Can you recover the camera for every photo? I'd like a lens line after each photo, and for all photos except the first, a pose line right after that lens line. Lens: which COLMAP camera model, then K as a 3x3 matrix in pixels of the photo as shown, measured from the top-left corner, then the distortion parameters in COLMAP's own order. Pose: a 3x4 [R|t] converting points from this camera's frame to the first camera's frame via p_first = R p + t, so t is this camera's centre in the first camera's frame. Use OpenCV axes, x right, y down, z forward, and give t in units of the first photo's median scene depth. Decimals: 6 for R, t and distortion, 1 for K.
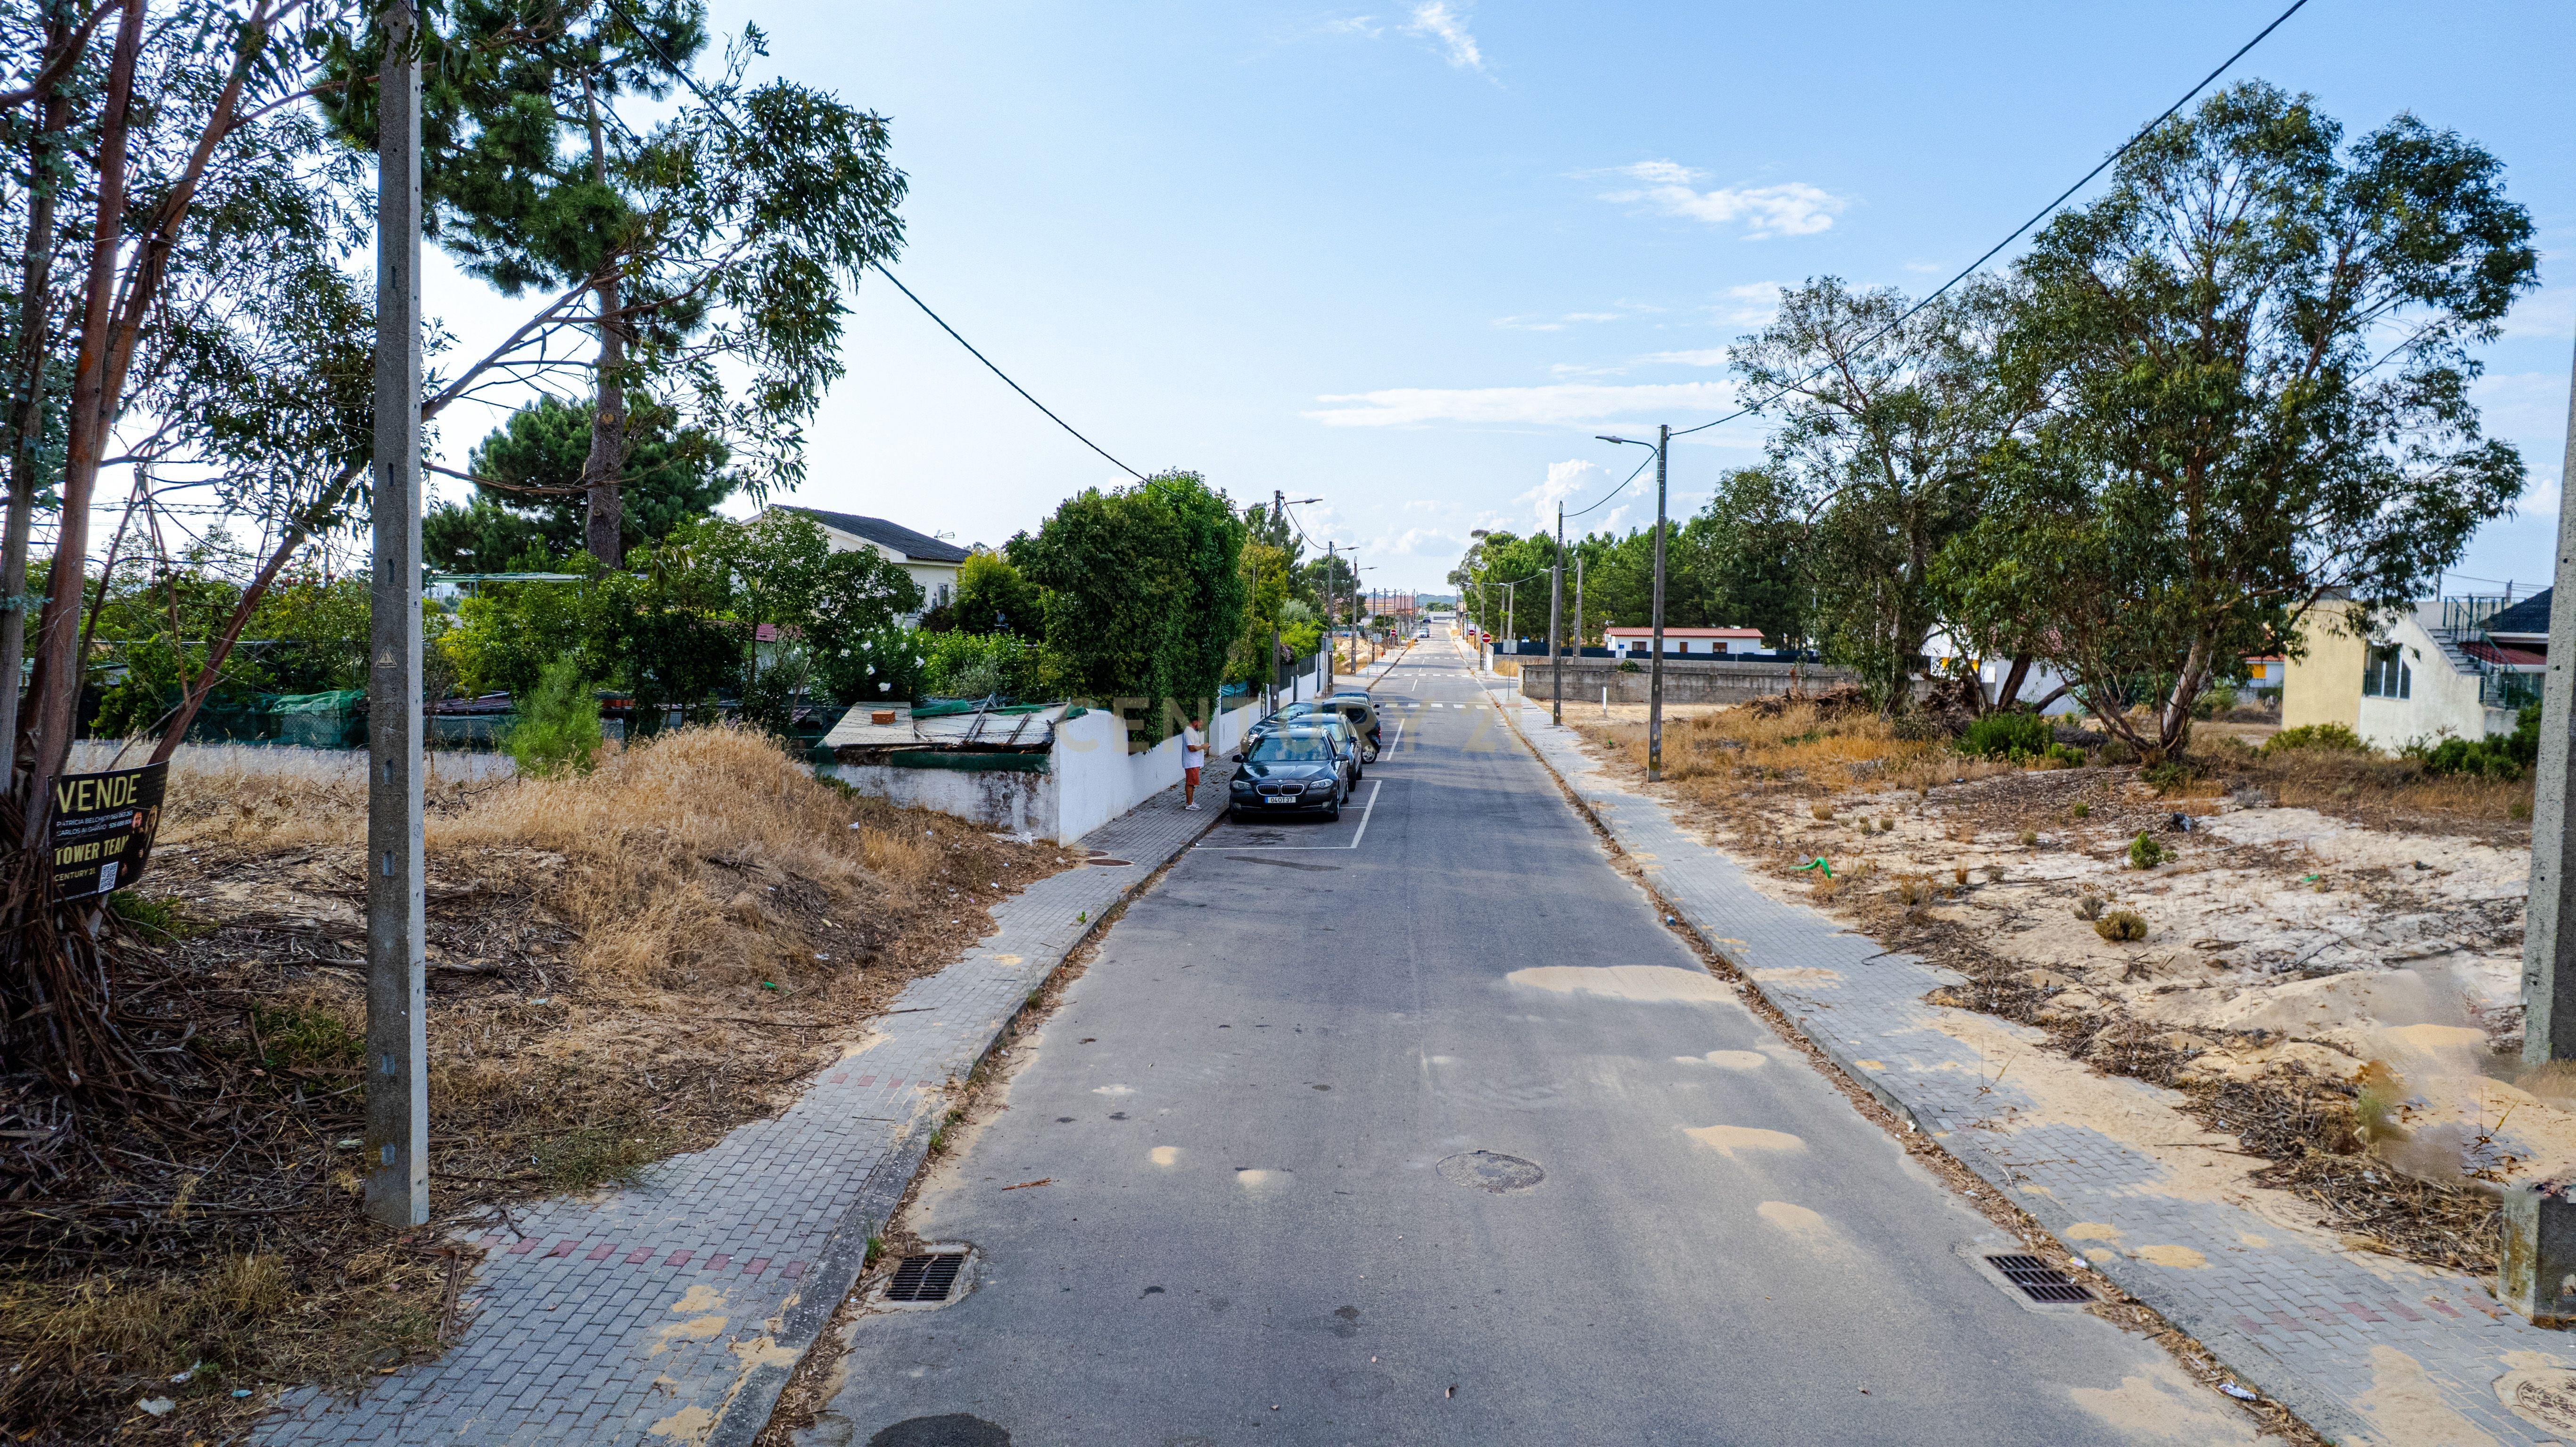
lens RADIAL K [[1646.4, 0, 1282.6], [0, 1646.4, 725.0], [0, 0, 1]] dist [-0.074331, 0.064170]
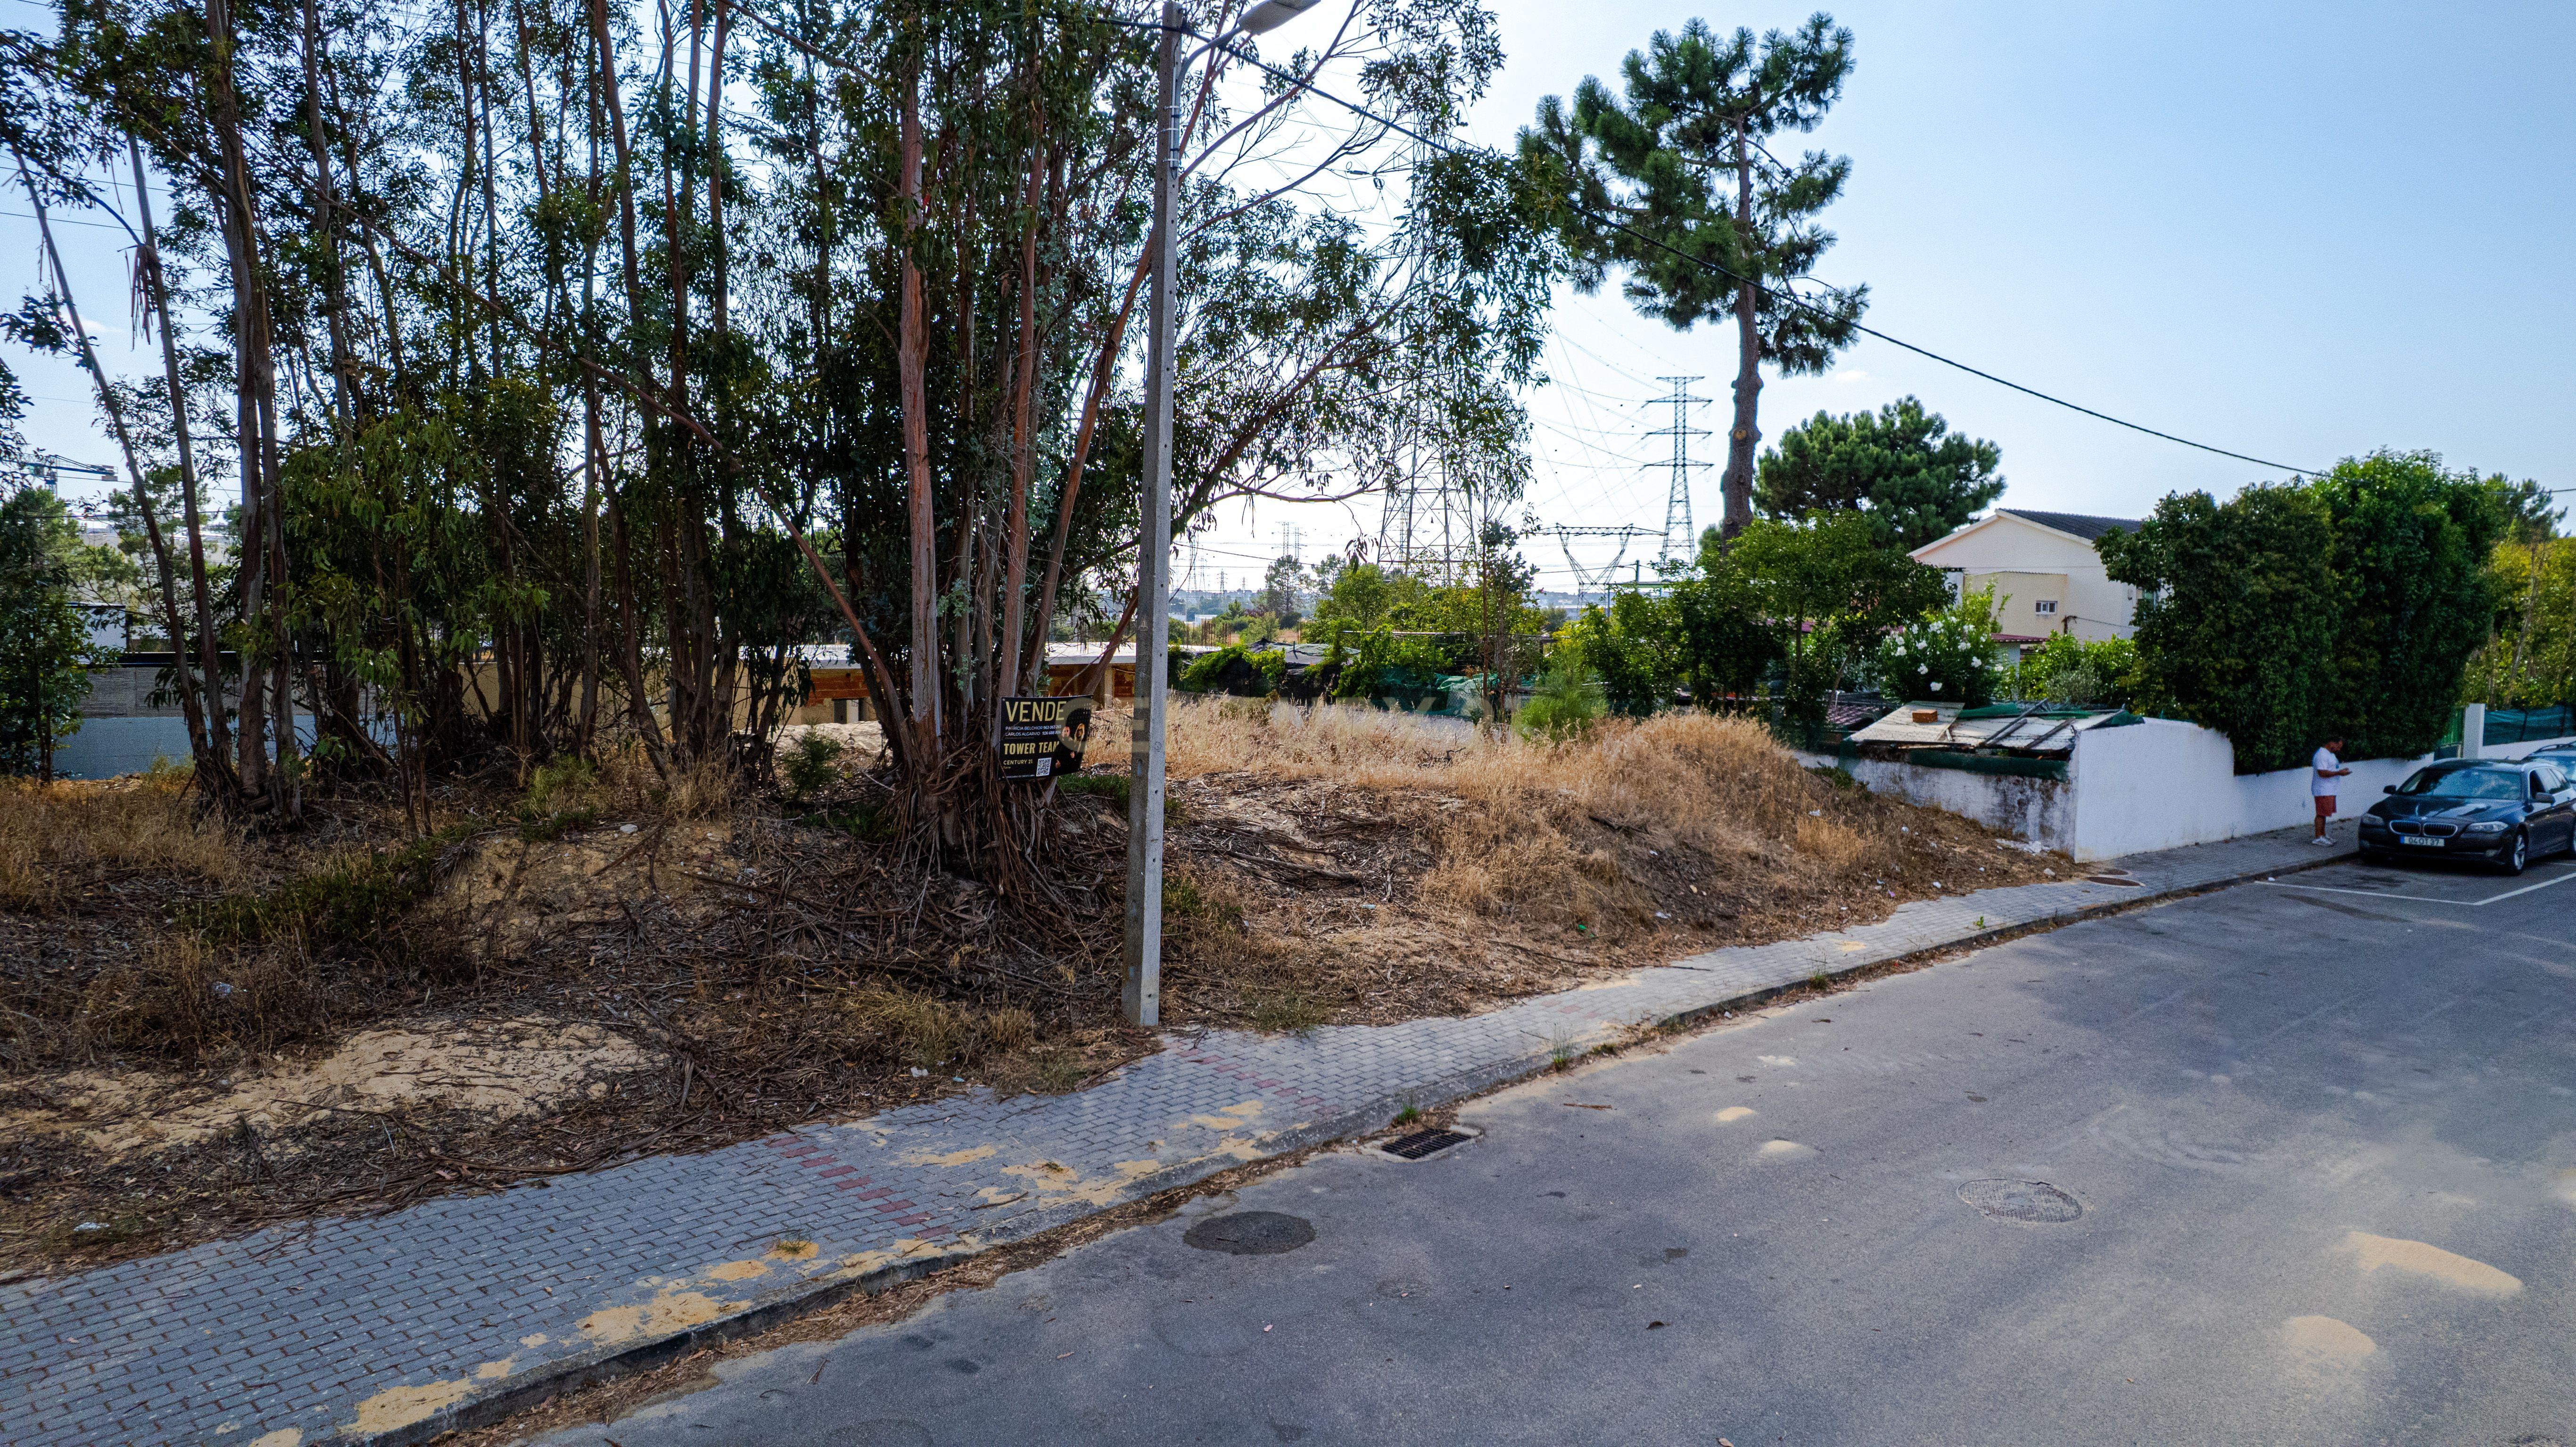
lens RADIAL K [[1646.4, 0, 1288.5], [0, 1646.4, 730.5], [0, 0, 1]] dist [-0.074331, 0.064170]
pose [[0.699500, 0.052148, -0.712727, 0.206088], [-0.054864, 0.998309, 0.019197, 0.006574], [0.712523, 0.025675, 0.701179, 0.027624]]
